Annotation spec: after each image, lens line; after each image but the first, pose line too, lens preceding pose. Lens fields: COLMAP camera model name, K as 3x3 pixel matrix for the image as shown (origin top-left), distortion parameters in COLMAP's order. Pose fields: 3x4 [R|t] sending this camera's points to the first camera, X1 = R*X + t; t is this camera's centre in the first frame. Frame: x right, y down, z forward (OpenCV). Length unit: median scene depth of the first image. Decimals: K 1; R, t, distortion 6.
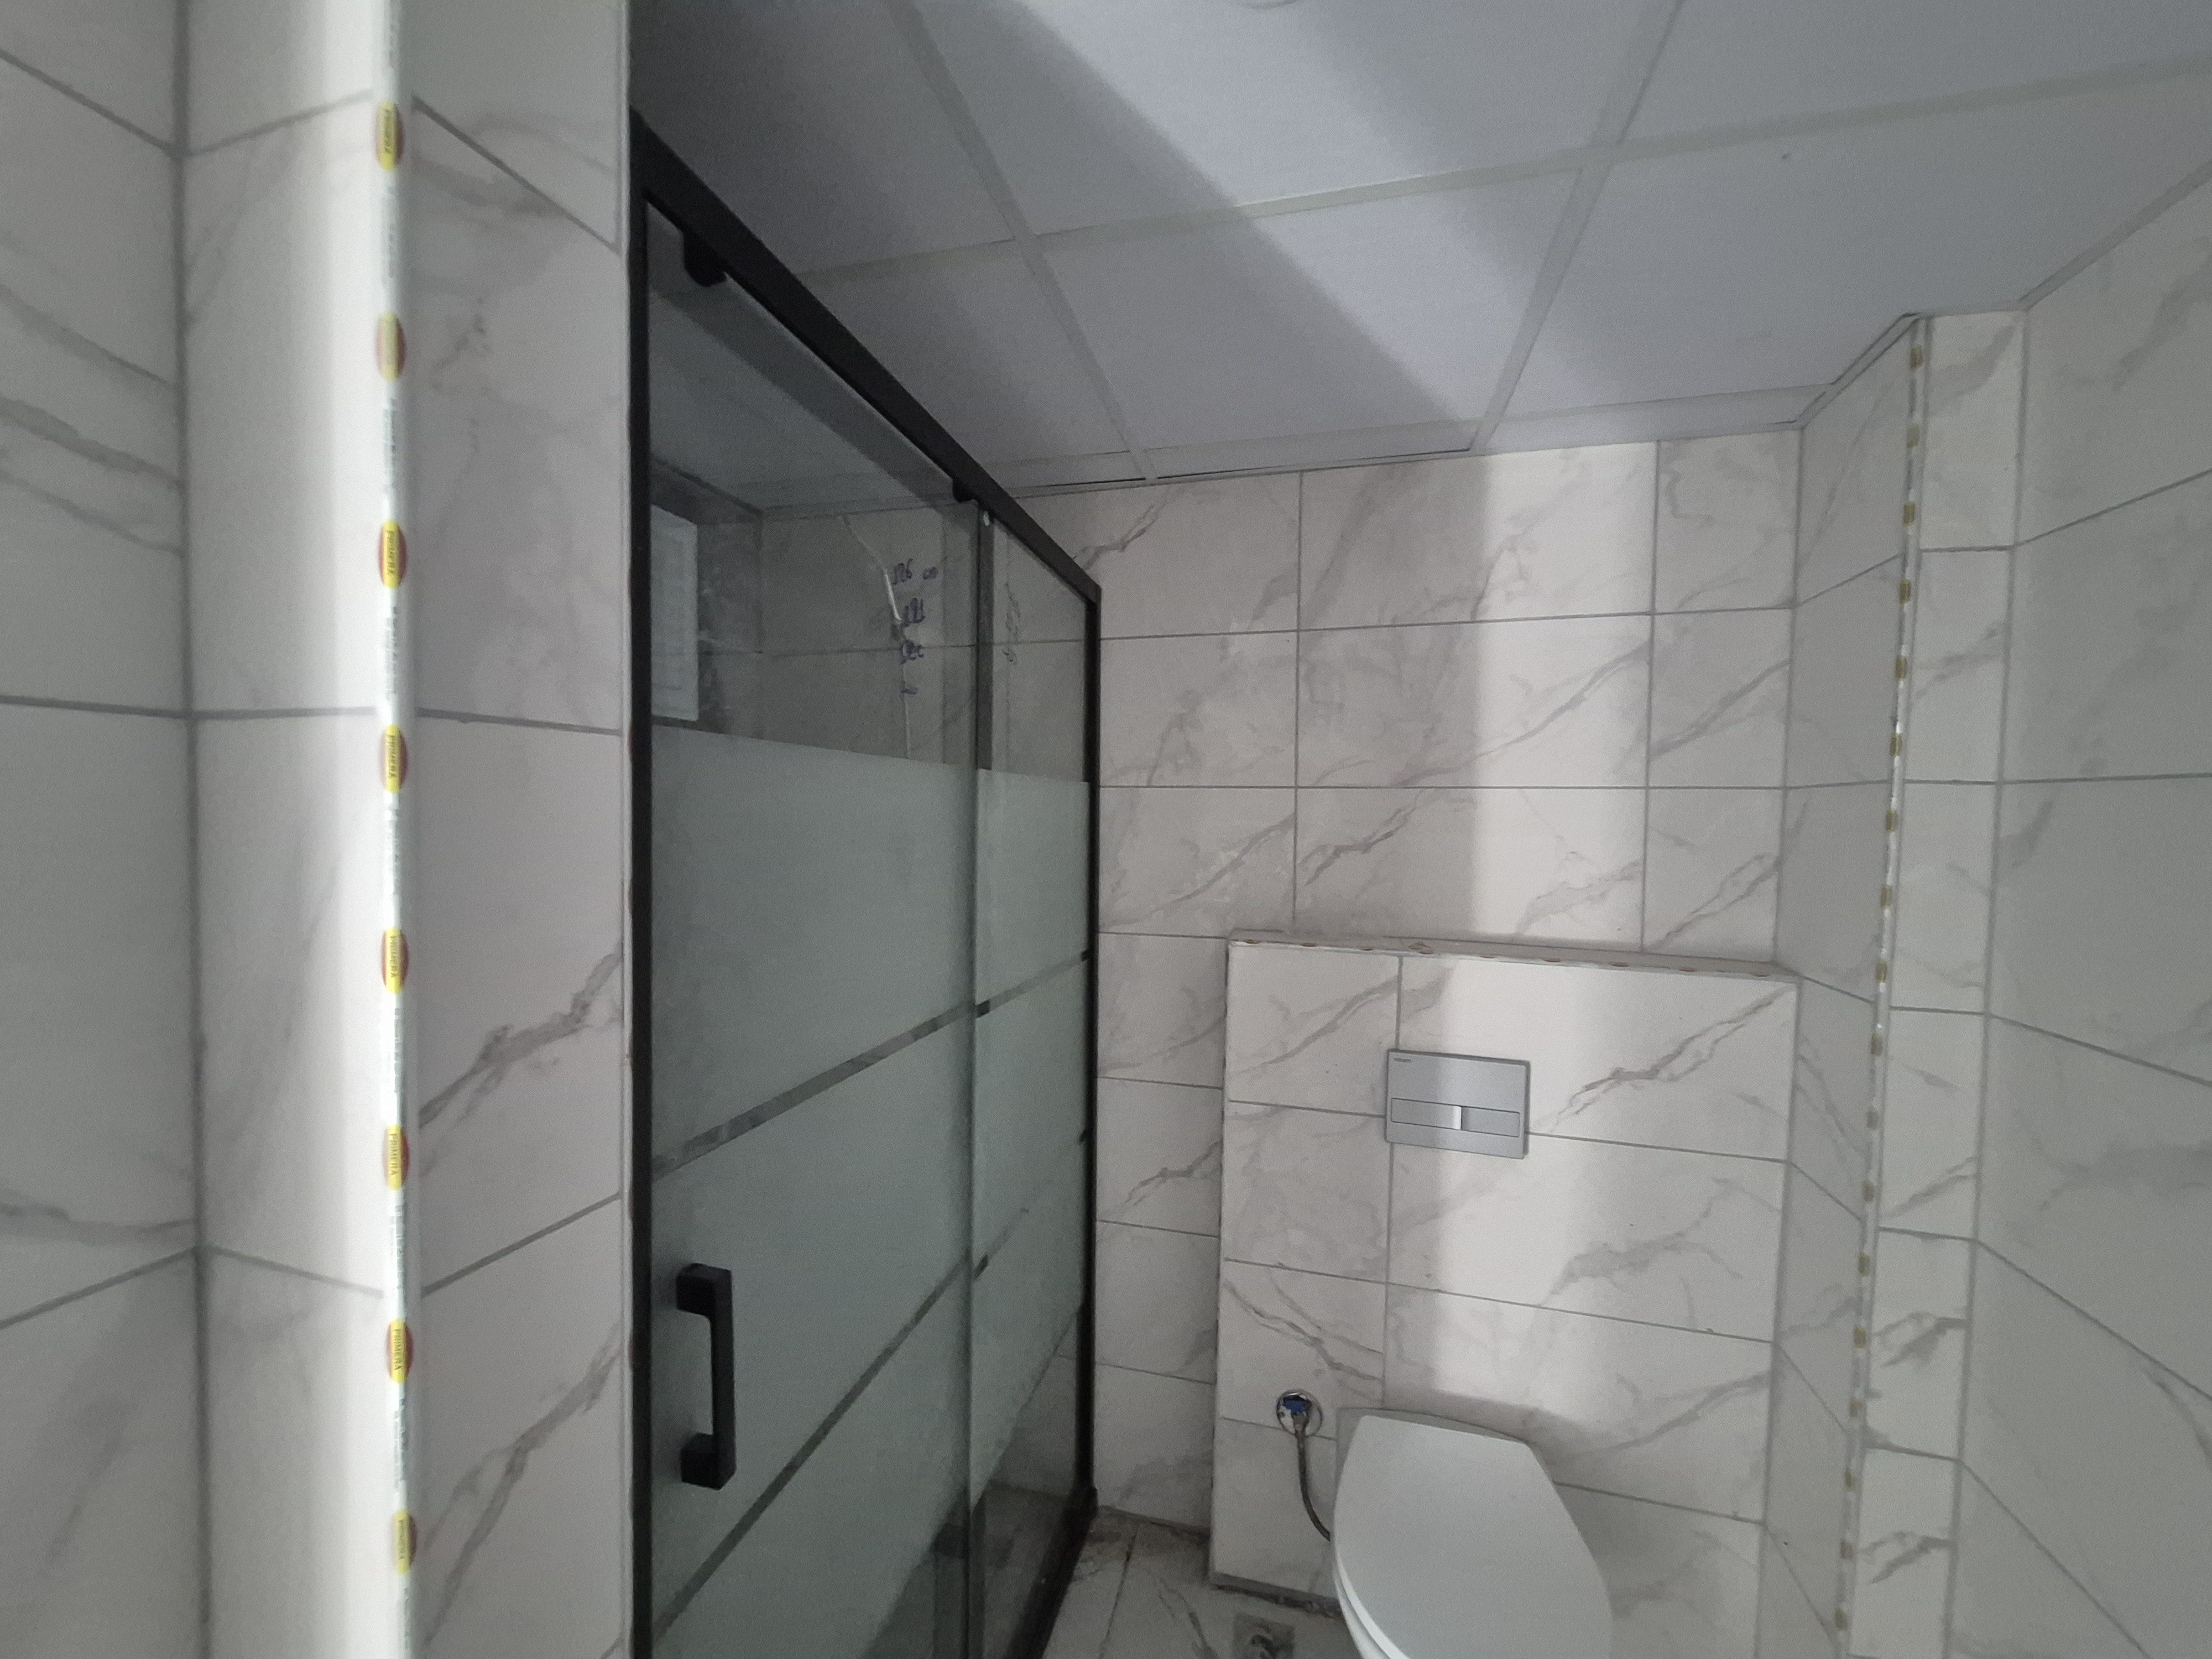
lens RADIAL K [[867.1, 0, 1101.9], [0, 867.1, 839.6], [0, 0, 1]] dist [0.004384, -0.001153]
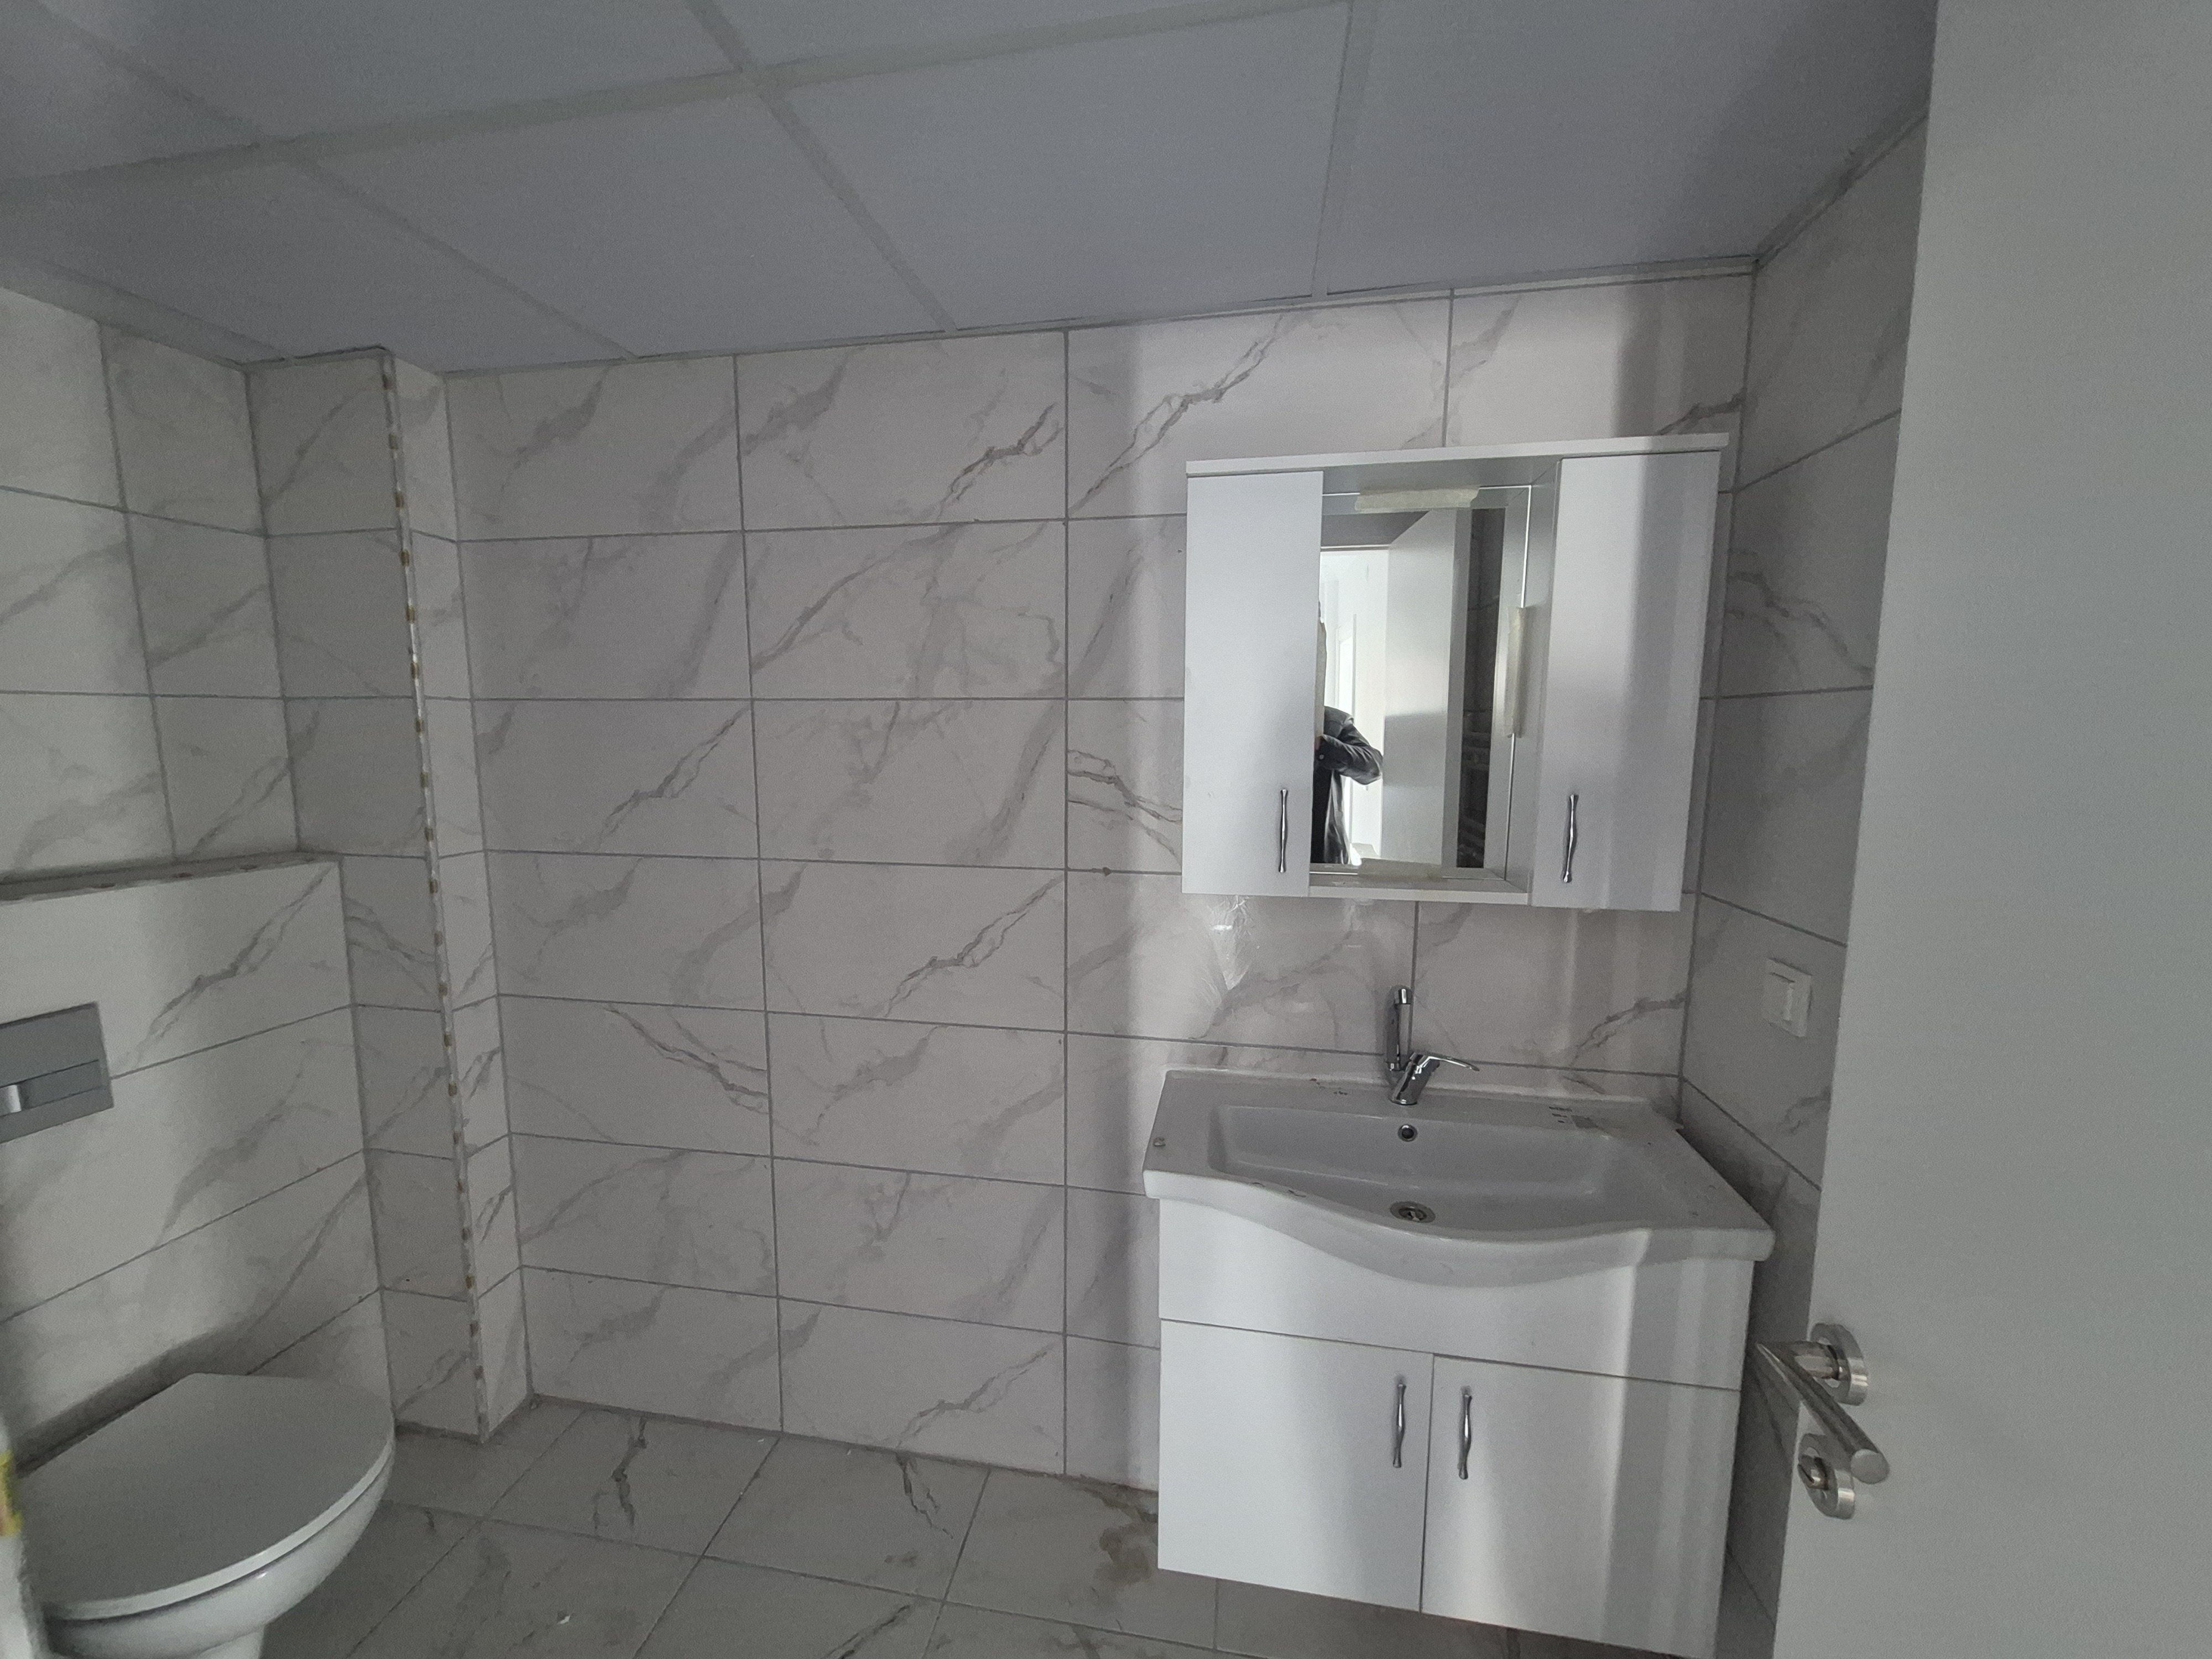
lens RADIAL K [[867.1, 0, 1102.3], [0, 867.1, 833.3], [0, 0, 1]] dist [0.004384, -0.001153]
pose [[-0.094896, -0.141139, 0.985431, -0.498855], [0.036648, 0.988732, 0.145141, -0.010928], [-0.994812, 0.049887, -0.088654, 0.037294]]
